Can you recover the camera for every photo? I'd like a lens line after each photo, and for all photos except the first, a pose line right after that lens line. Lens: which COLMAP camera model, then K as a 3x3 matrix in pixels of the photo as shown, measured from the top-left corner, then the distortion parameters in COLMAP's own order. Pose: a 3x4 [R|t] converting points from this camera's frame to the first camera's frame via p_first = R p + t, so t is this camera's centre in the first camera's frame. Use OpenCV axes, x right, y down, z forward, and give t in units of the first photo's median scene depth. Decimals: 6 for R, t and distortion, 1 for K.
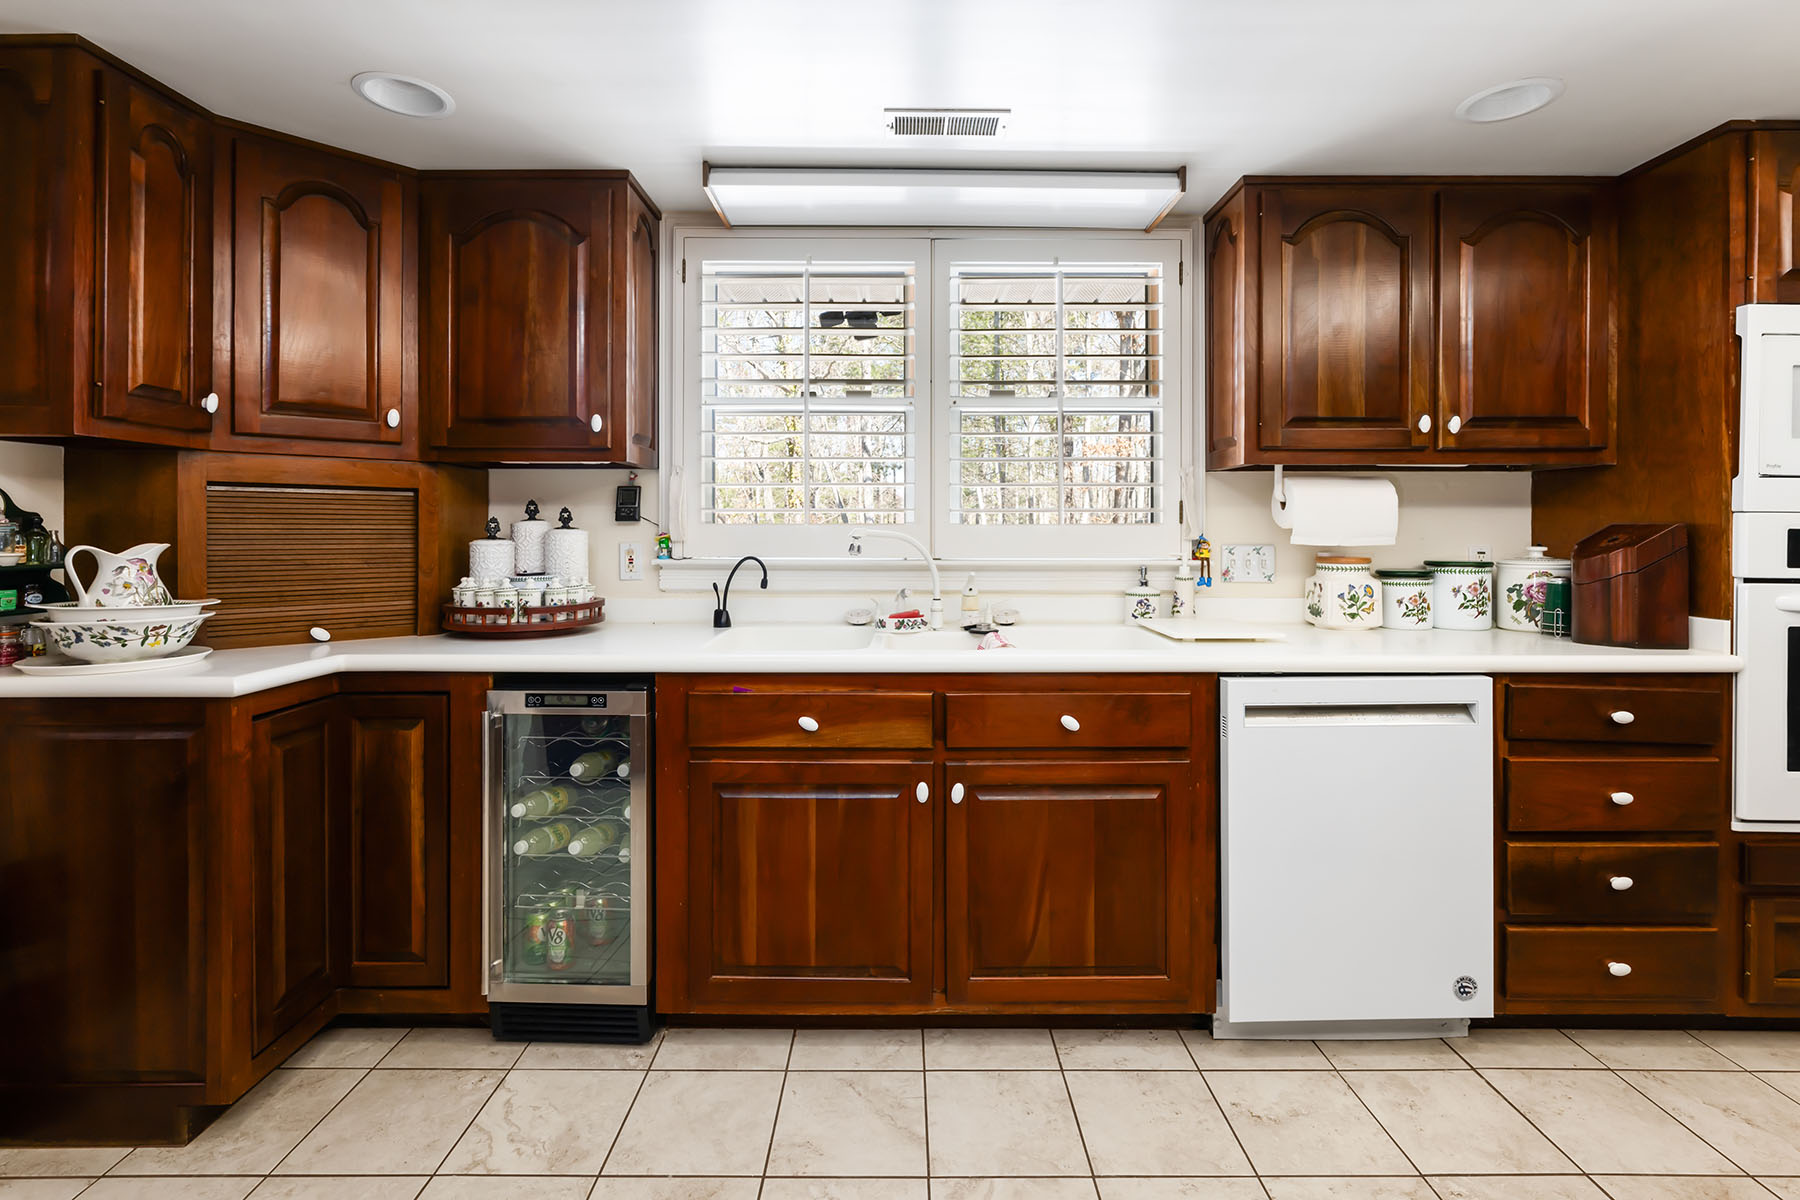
lens RADIAL K [[830.9, 0, 906.4], [0, 830.9, 532.8], [0, 0, 1]] dist [-0.001527, 0.000028]
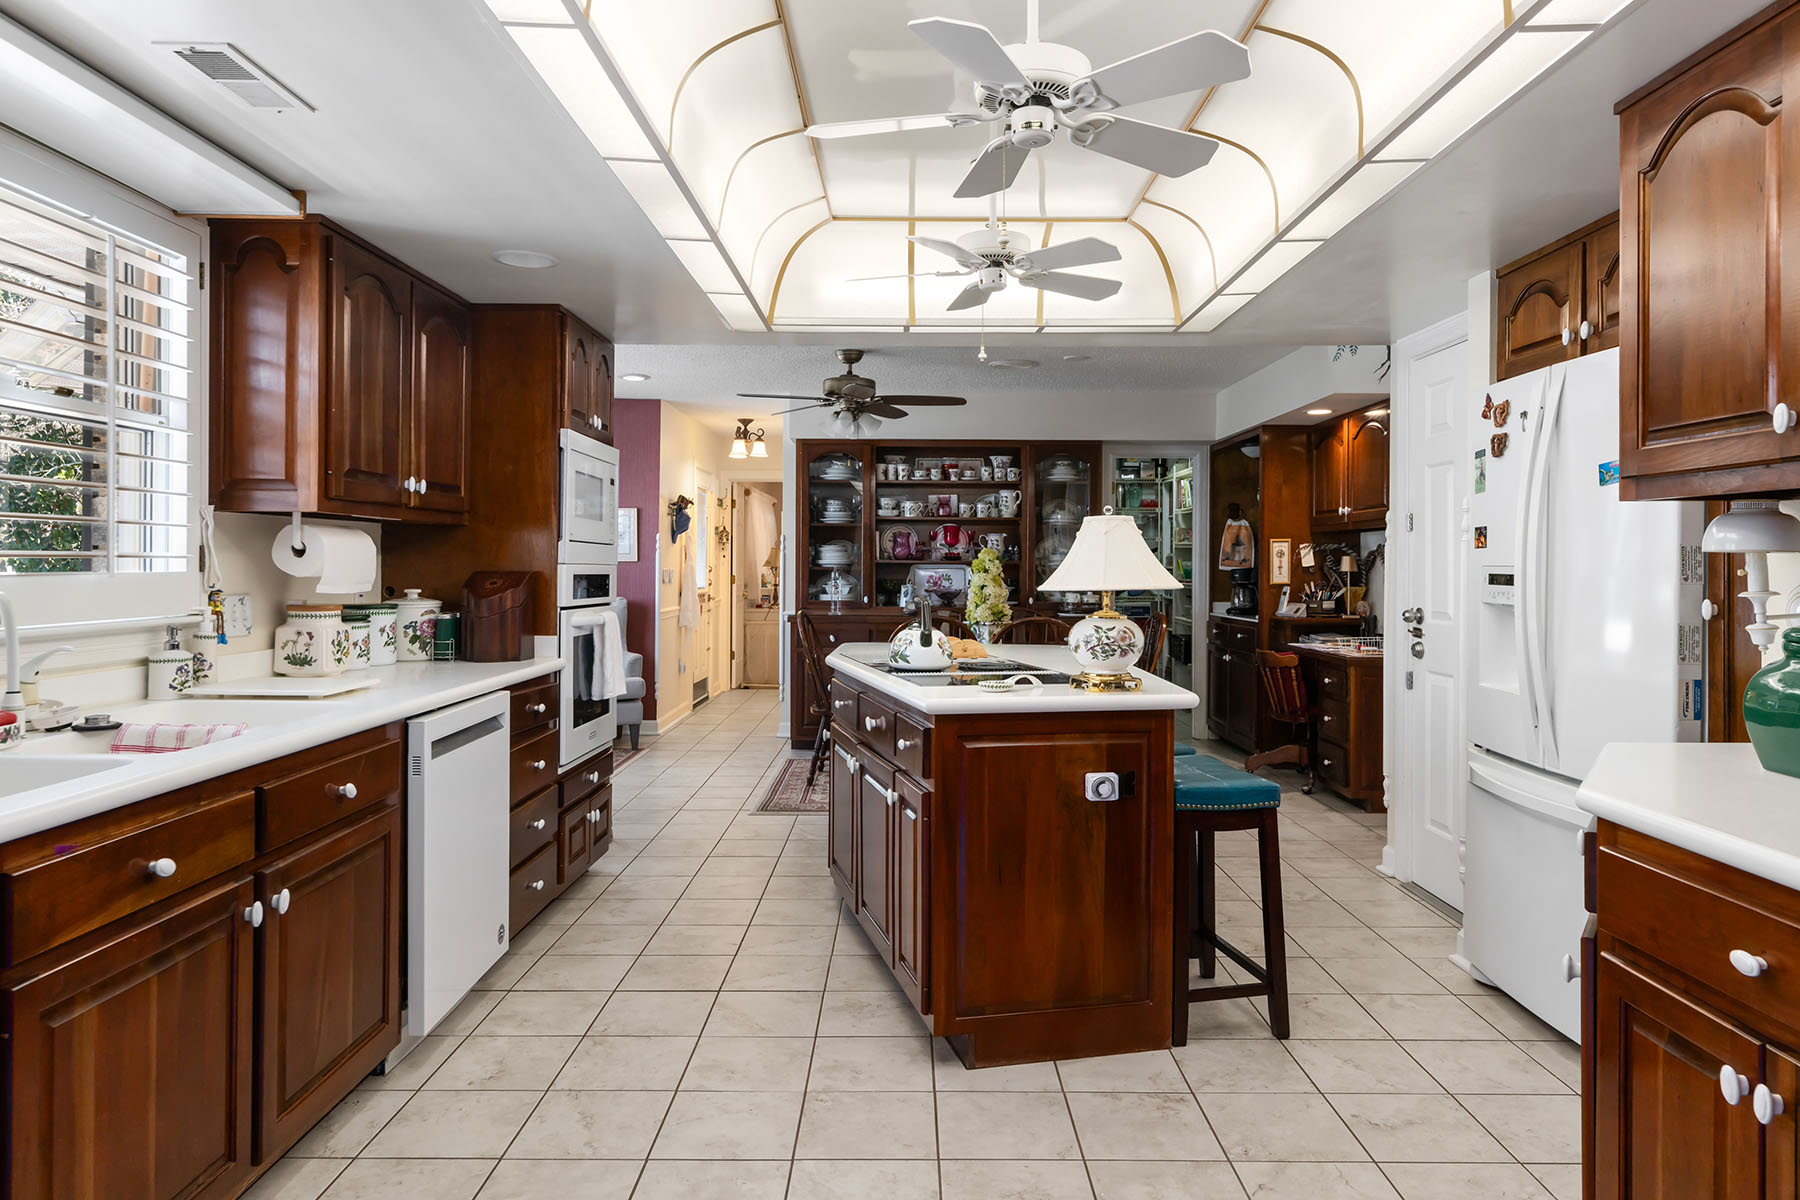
lens RADIAL K [[1133.2, 0, 905.9], [0, 1133.2, 563.0], [0, 0, 1]] dist [0.003514, 0.001042]
pose [[0.002550, -0.001621, 0.999995, -0.958800], [-0.004447, 0.999989, 0.001632, -0.029440], [-0.999987, -0.004451, 0.002542, 0.325759]]
